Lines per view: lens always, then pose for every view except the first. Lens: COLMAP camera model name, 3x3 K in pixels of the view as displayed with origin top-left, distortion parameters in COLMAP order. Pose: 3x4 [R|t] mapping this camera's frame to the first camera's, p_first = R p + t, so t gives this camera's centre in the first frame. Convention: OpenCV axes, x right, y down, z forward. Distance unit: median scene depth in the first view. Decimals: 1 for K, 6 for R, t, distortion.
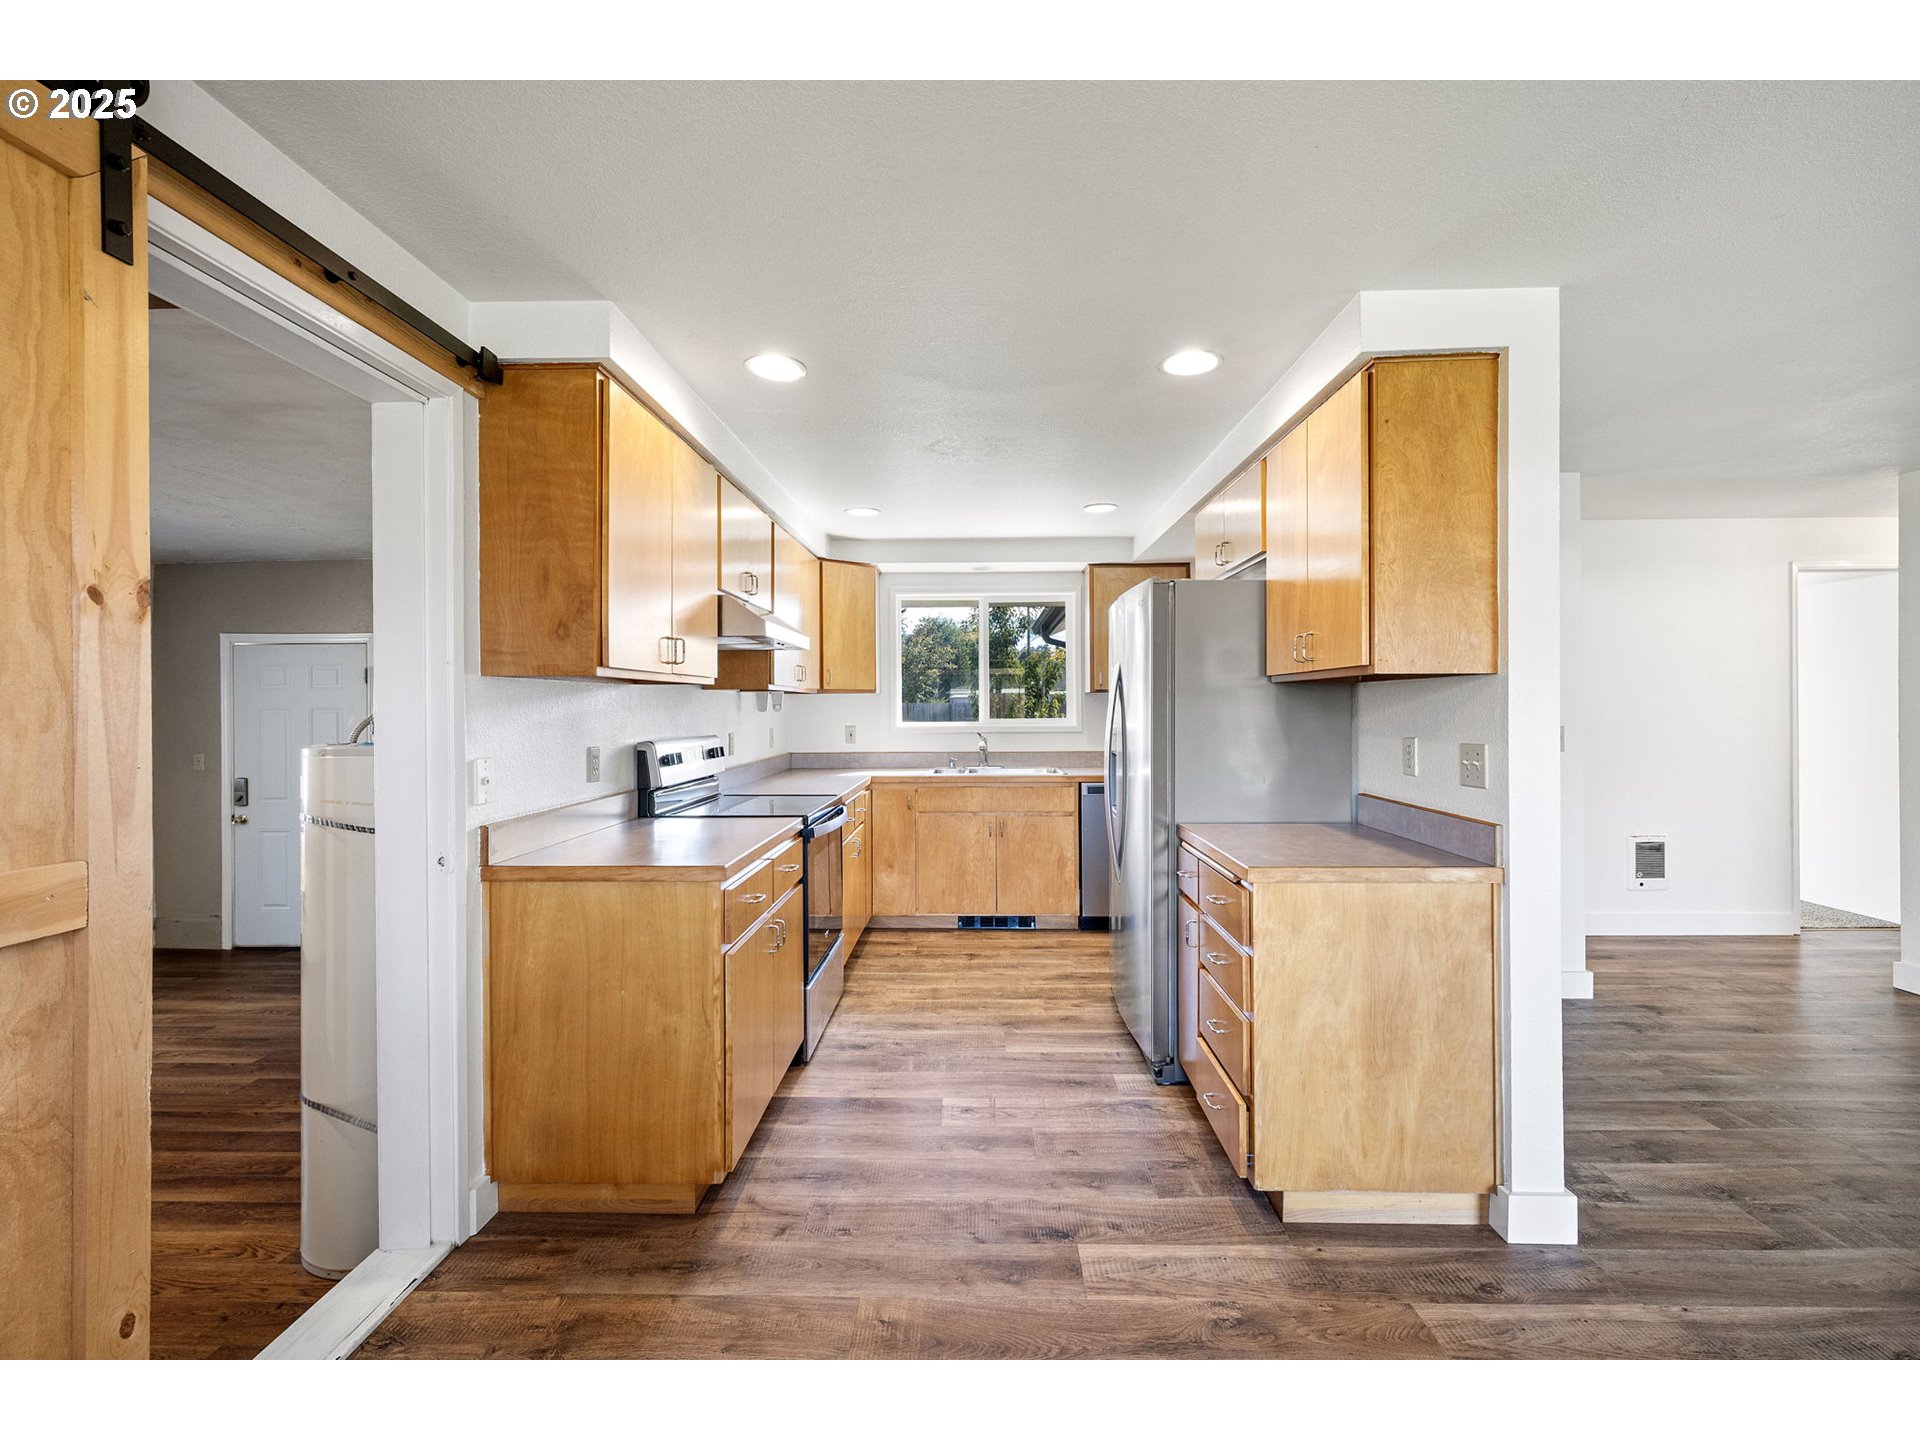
lens RADIAL K [[837.0, 0, 958.8], [0, 837.0, 705.3], [0, 0, 1]] dist [-0.000296, -0.000202]
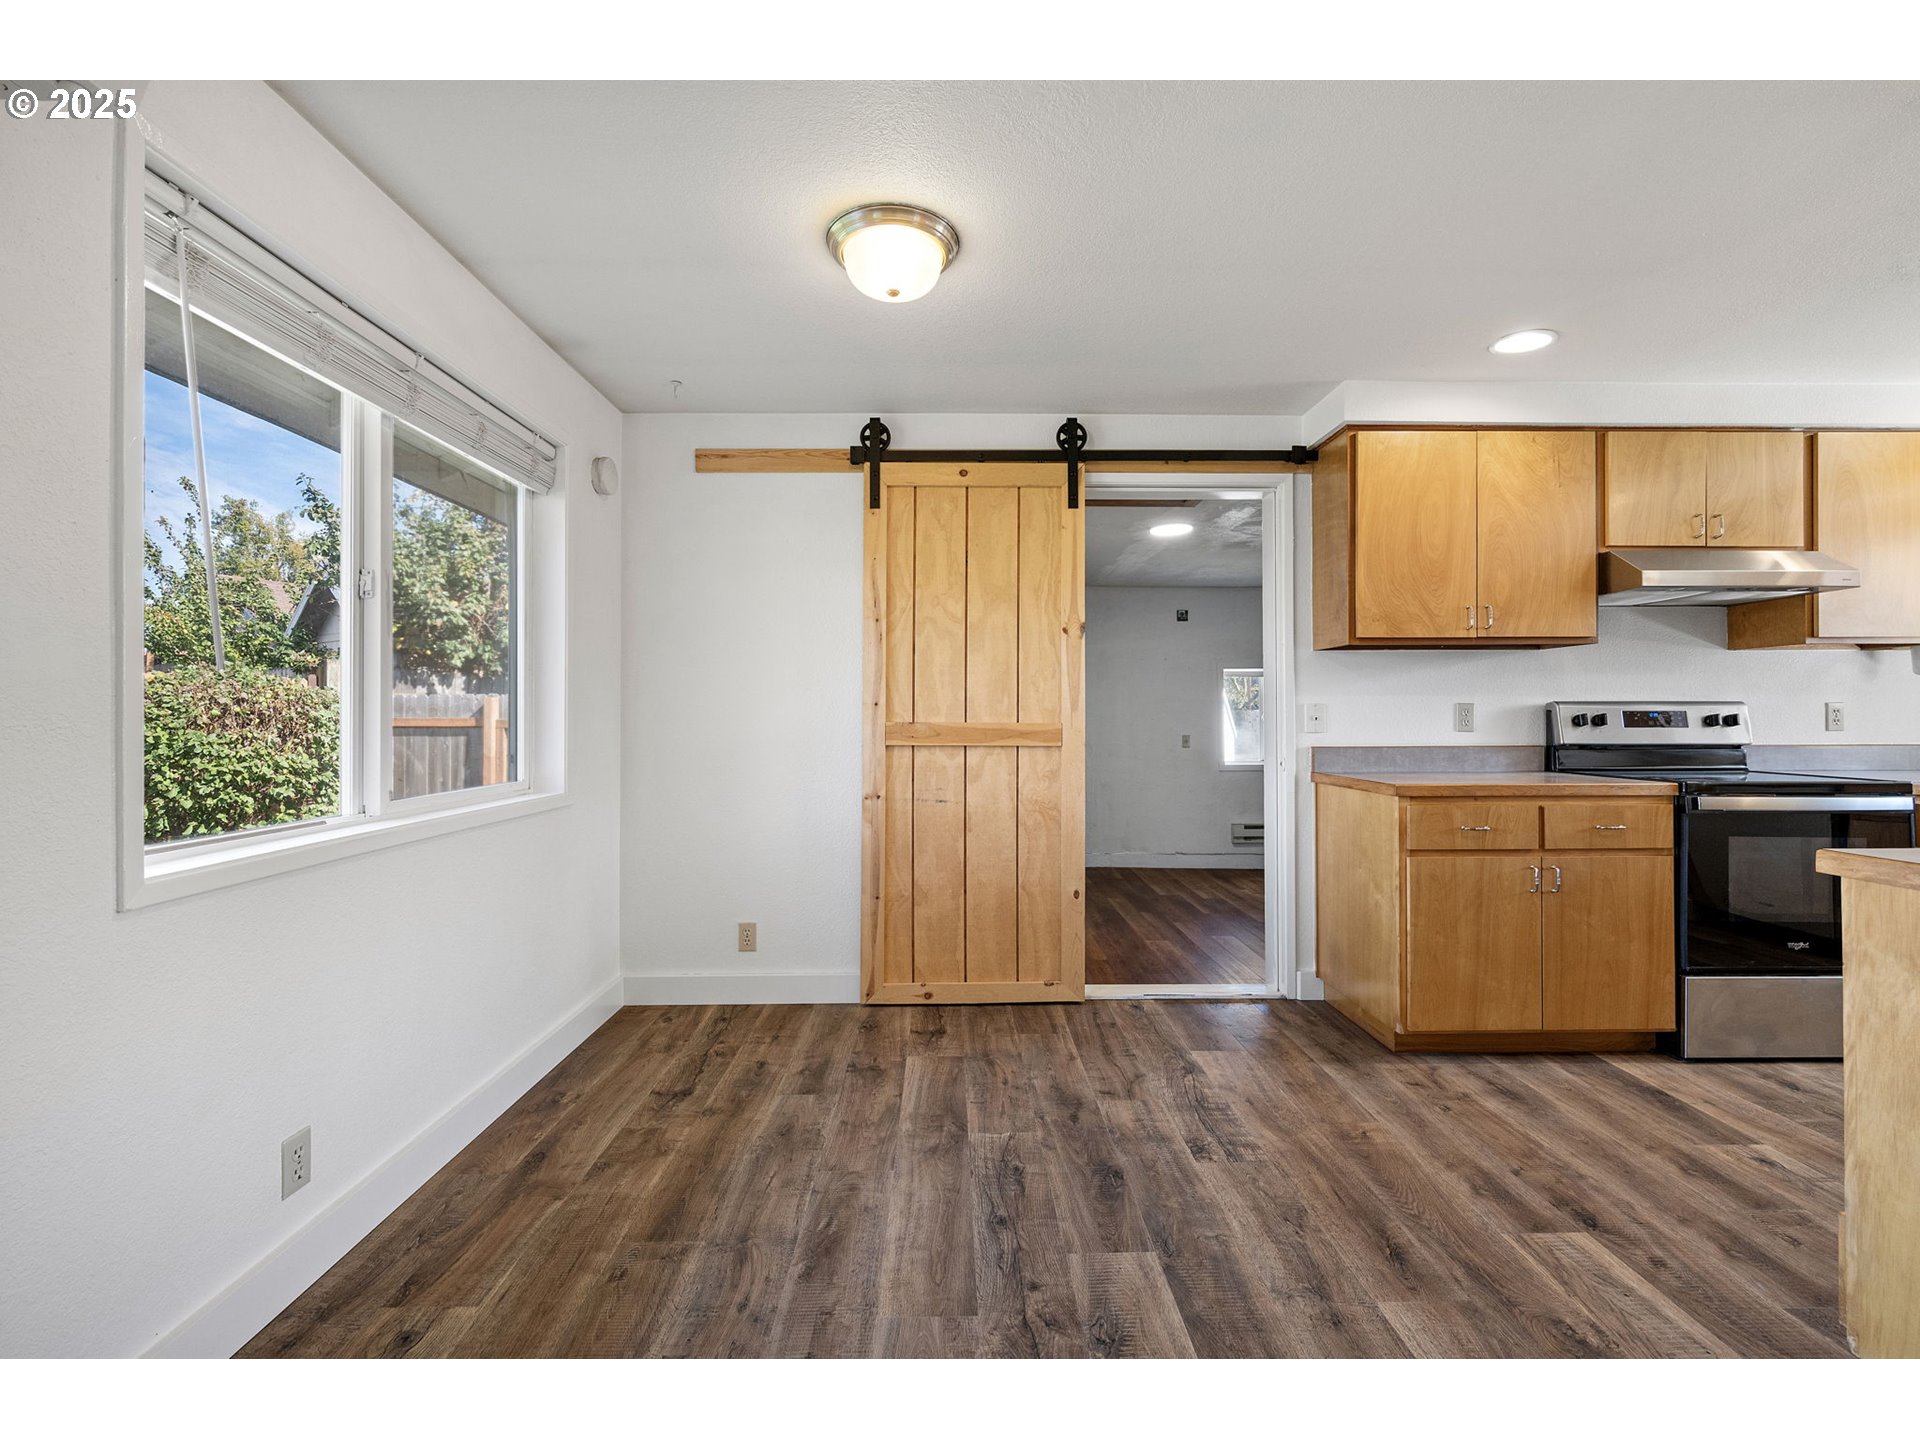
lens RADIAL K [[837.0, 0, 962.8], [0, 837.0, 715.6], [0, 0, 1]] dist [-0.000296, -0.000202]
pose [[0.039579, 0.001001, -0.999216, 0.433895], [0.004594, 0.999989, 0.001183, 0.036562], [0.999206, -0.004637, 0.039574, 0.128178]]
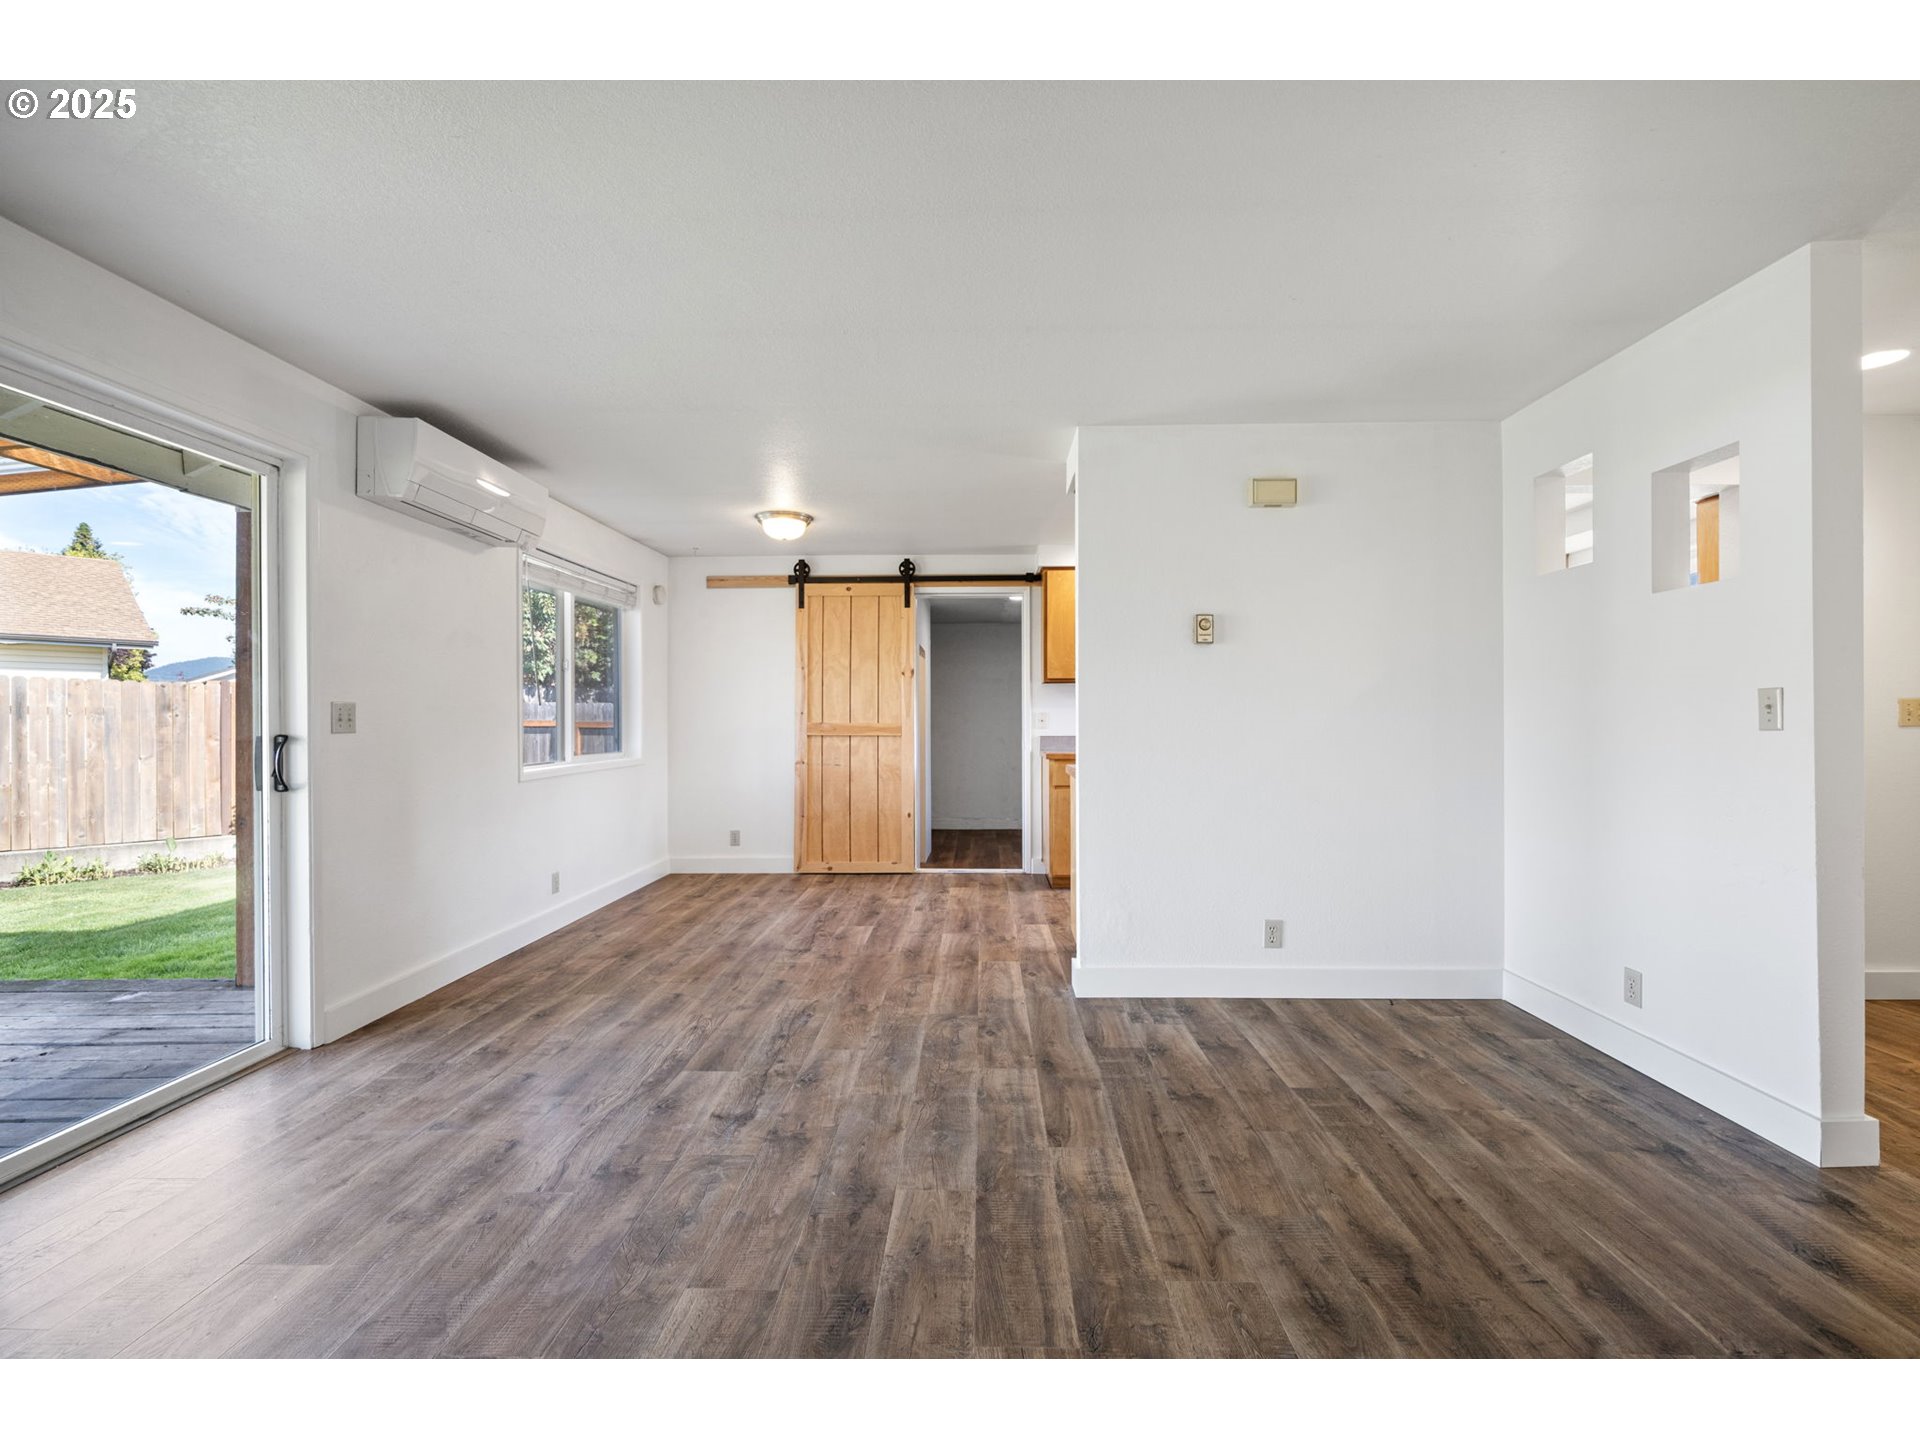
lens RADIAL K [[837.0, 0, 959.9], [0, 837.0, 718.9], [0, 0, 1]] dist [-0.000296, -0.000202]
pose [[-0.001387, 0.004495, -0.999989, 1.041373], [0.006338, 0.999970, 0.004486, 0.032042], [0.999979, -0.006332, -0.001416, 0.332151]]
